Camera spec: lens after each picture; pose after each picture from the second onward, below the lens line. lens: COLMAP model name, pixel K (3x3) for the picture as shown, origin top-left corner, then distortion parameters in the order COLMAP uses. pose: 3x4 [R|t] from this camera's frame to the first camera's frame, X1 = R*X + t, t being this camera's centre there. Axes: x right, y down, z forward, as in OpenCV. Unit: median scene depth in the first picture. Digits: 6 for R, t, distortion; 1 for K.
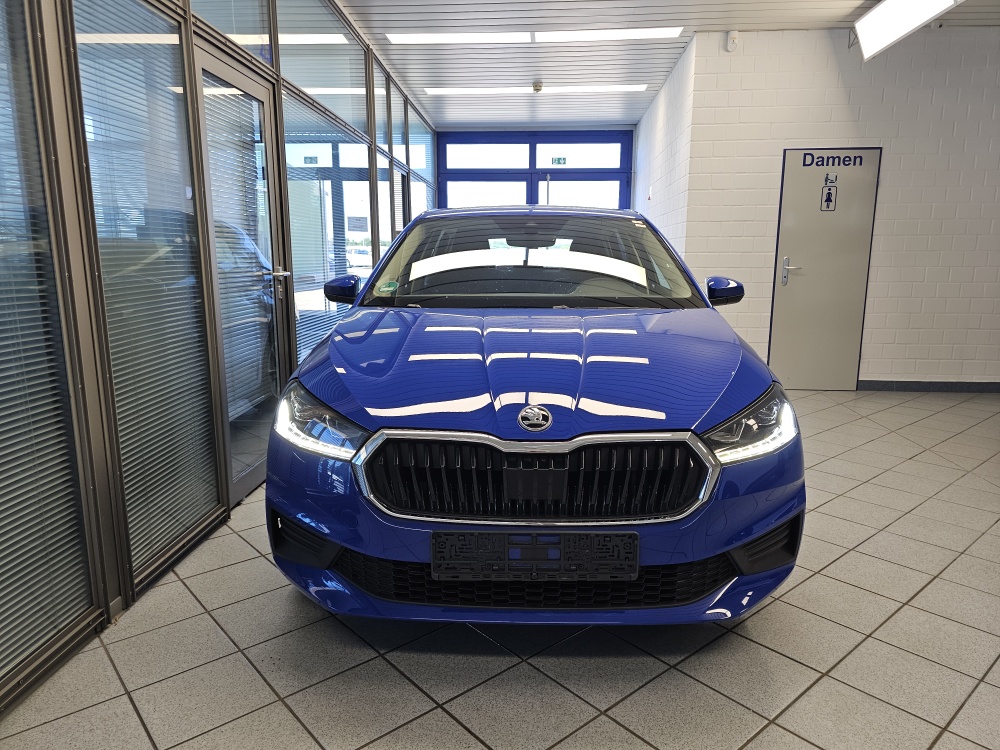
lens RADIAL K [[681.3, 0, 505.7], [0, 681.3, 376.1], [0, 0, 1]] dist [0.052255, -0.054730]
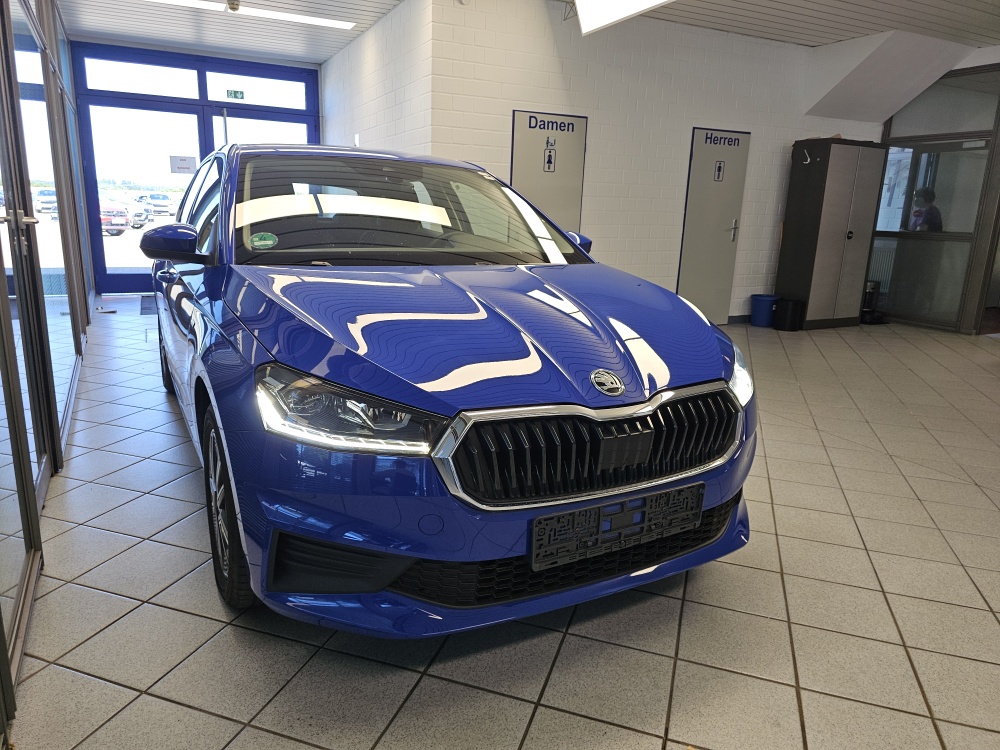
lens RADIAL K [[681.3, 0, 503.7], [0, 681.3, 374.8], [0, 0, 1]] dist [0.052255, -0.054730]
pose [[0.865688, -0.092138, 0.492032, -0.165685], [0.059579, 0.994893, 0.081480, -0.010526], [-0.497027, -0.041222, 0.866756, 0.074650]]
